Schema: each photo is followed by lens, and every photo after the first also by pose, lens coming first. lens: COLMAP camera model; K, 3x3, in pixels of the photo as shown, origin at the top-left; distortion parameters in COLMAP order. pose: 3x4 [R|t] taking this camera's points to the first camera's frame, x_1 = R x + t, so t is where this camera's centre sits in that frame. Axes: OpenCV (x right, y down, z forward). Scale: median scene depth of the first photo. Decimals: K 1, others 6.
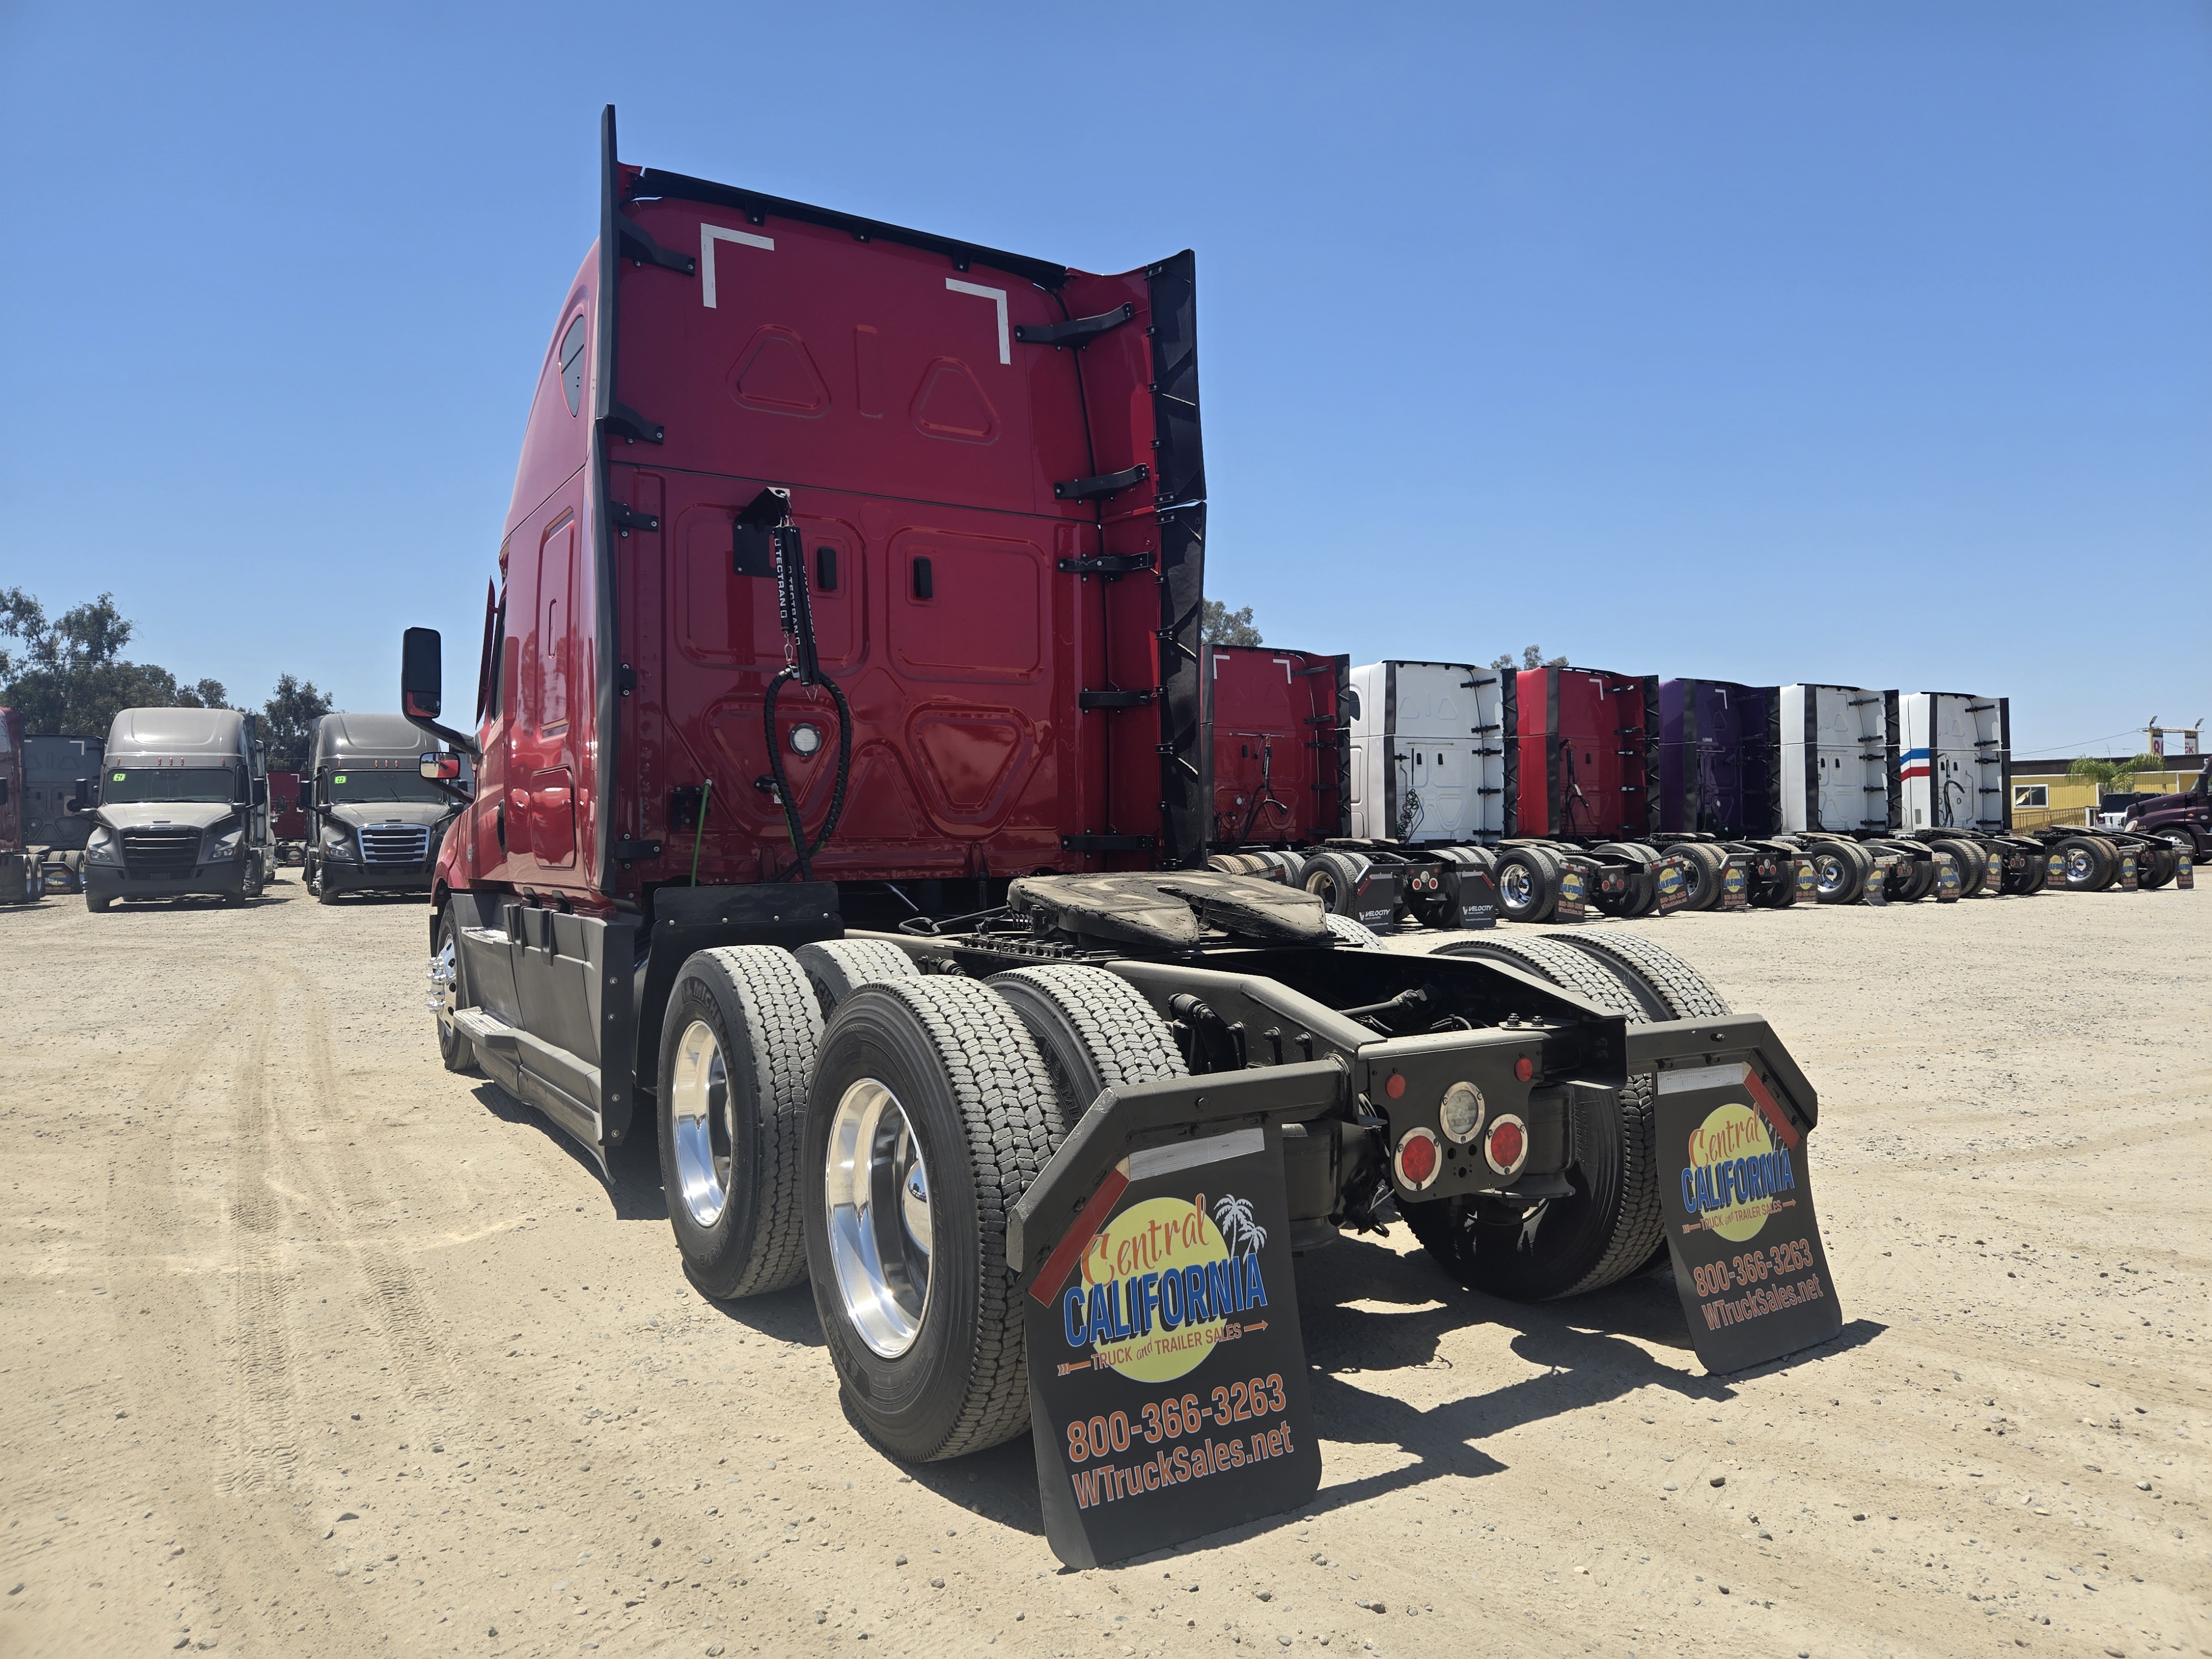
lens RADIAL K [[1519.2, 0, 1106.0], [0, 1519.2, 829.5], [0, 0, 1]] dist [0.041621, -0.041398]
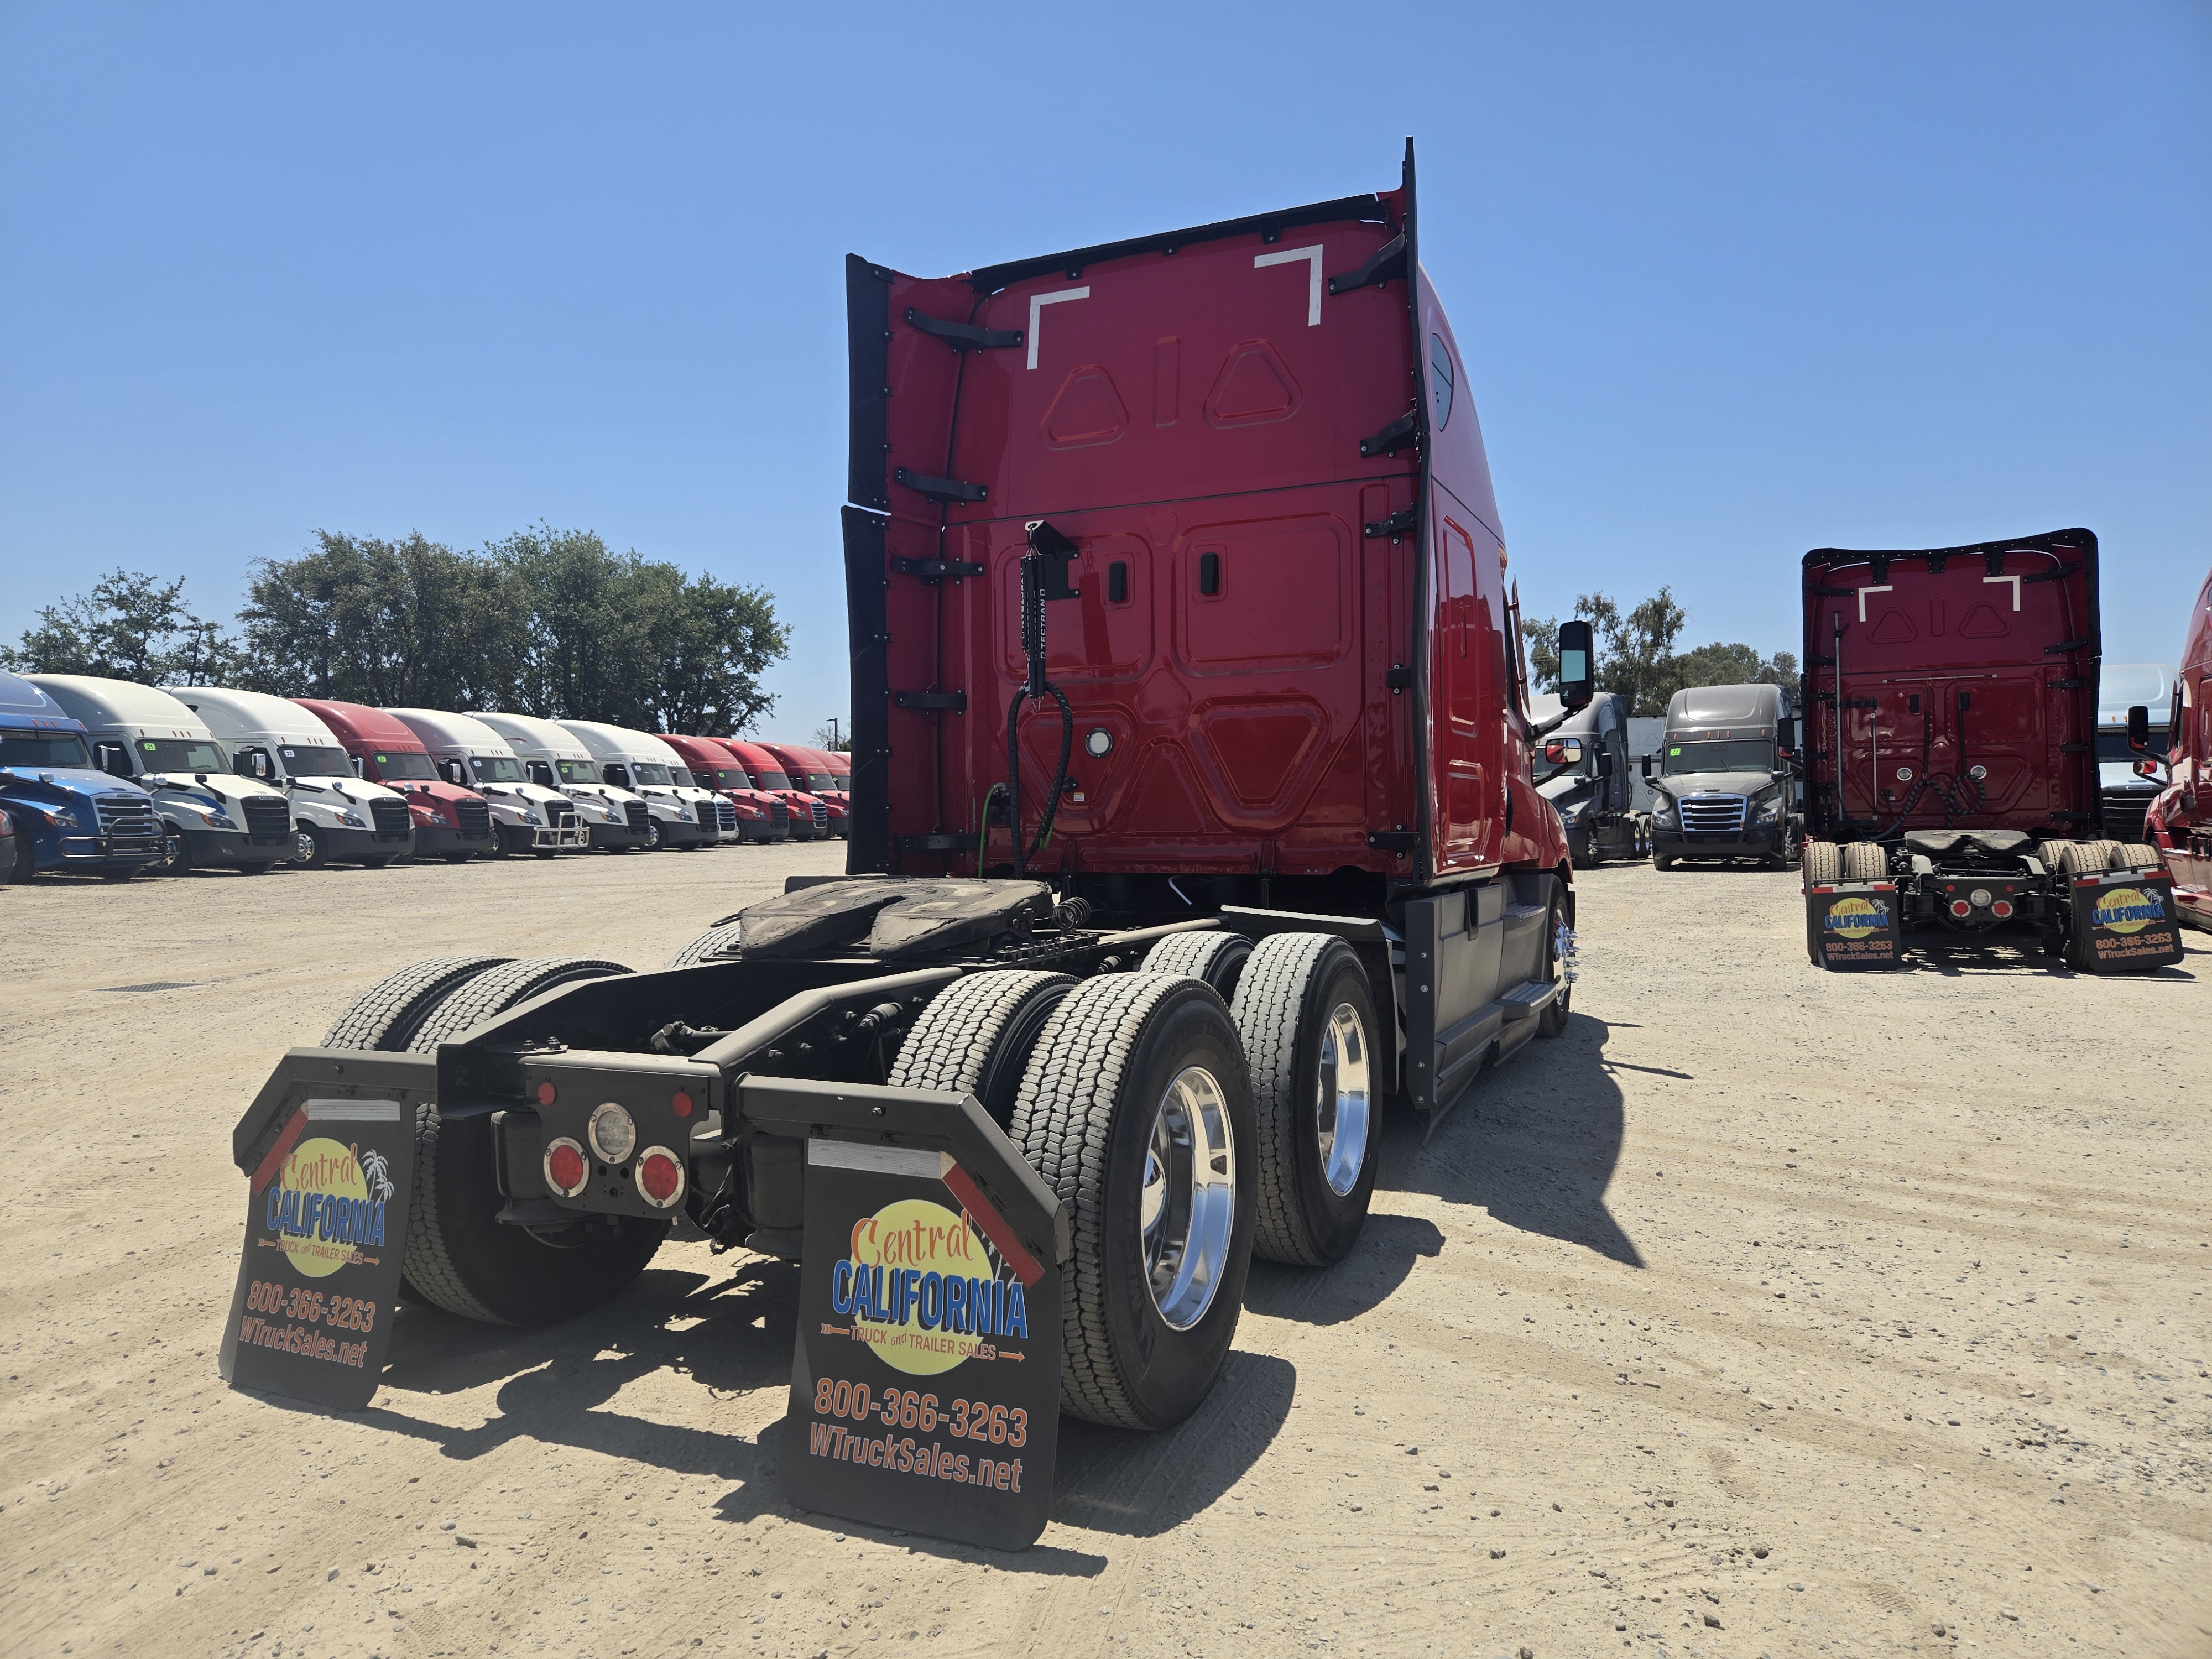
lens RADIAL K [[1519.2, 0, 1106.0], [0, 1519.2, 829.5], [0, 0, 1]] dist [0.041621, -0.041398]
pose [[0.527494, 0.007973, -0.849521, 1.102112], [0.014833, 0.999717, 0.018593, -0.026231], [0.849429, -0.022408, 0.527226, 0.650898]]
